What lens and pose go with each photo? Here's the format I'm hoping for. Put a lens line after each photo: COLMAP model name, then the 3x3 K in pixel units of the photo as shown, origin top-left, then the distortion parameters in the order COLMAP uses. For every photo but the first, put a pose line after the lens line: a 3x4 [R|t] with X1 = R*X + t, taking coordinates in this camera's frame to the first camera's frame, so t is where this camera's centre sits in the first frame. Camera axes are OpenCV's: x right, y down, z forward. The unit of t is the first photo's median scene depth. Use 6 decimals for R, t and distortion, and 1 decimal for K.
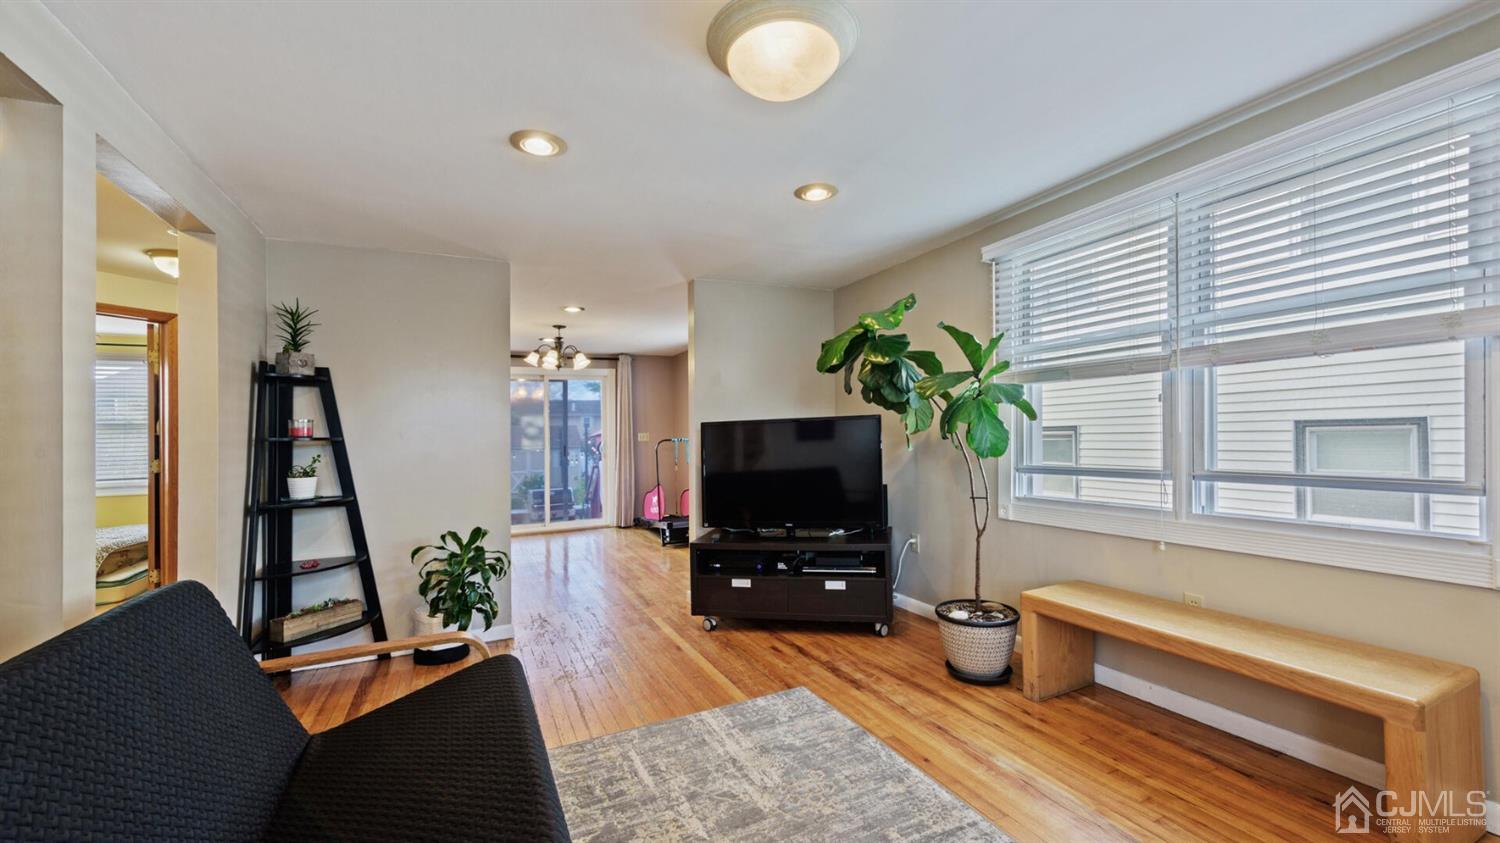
lens RADIAL K [[594.6, 0, 758.5], [0, 594.6, 427.7], [0, 0, 1]] dist [0.012580, -0.001470]
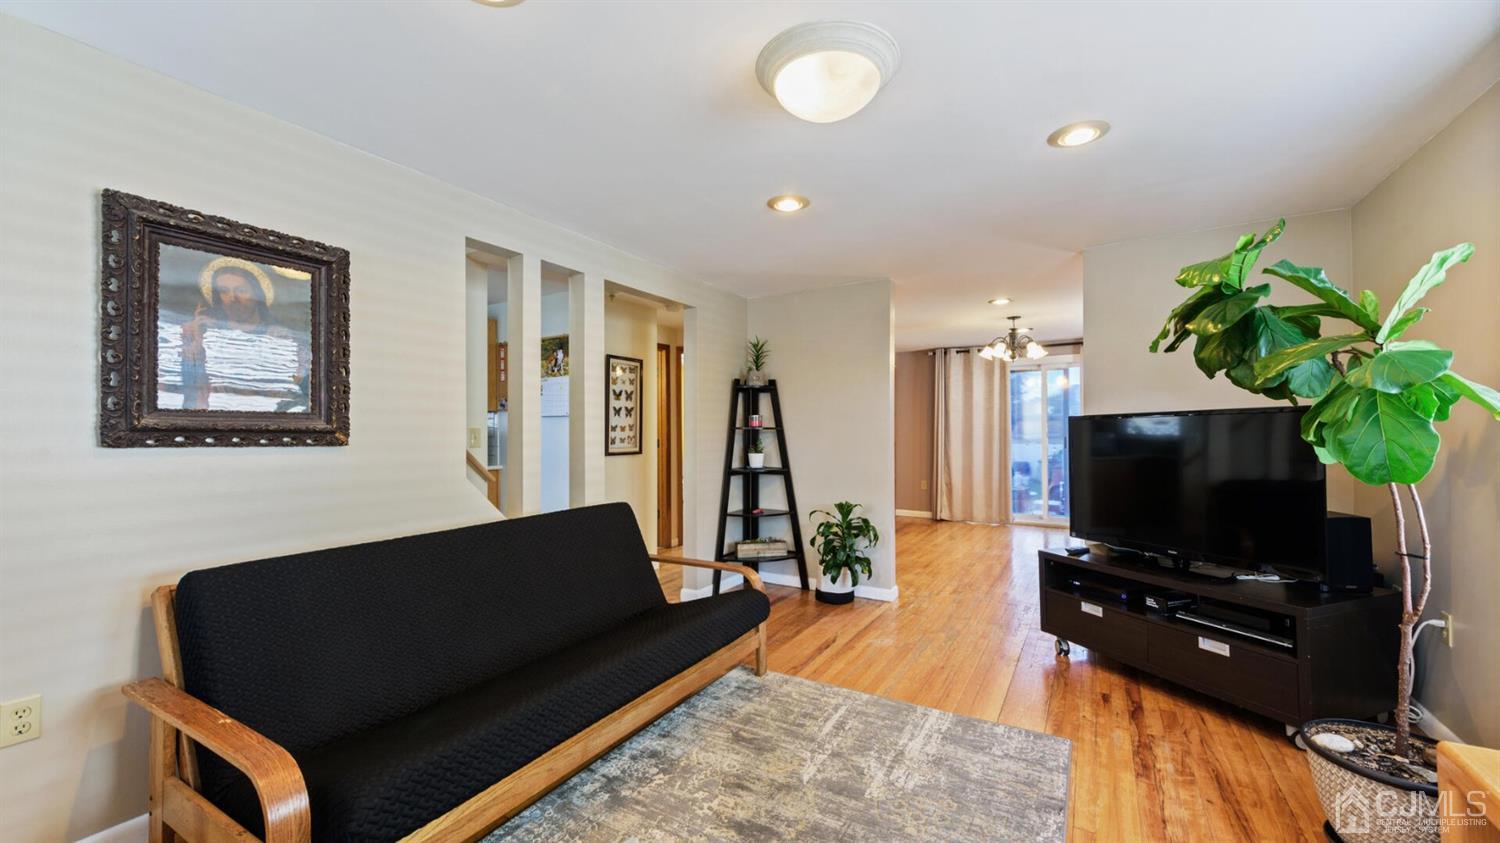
lens RADIAL K [[594.6, 0, 752.8], [0, 594.6, 423.4], [0, 0, 1]] dist [0.012580, -0.001470]
pose [[0.545698, 0.009986, -0.837922, 0.488510], [0.001263, 0.999918, 0.012739, -0.012180], [0.837981, -0.008010, 0.545641, 0.174931]]
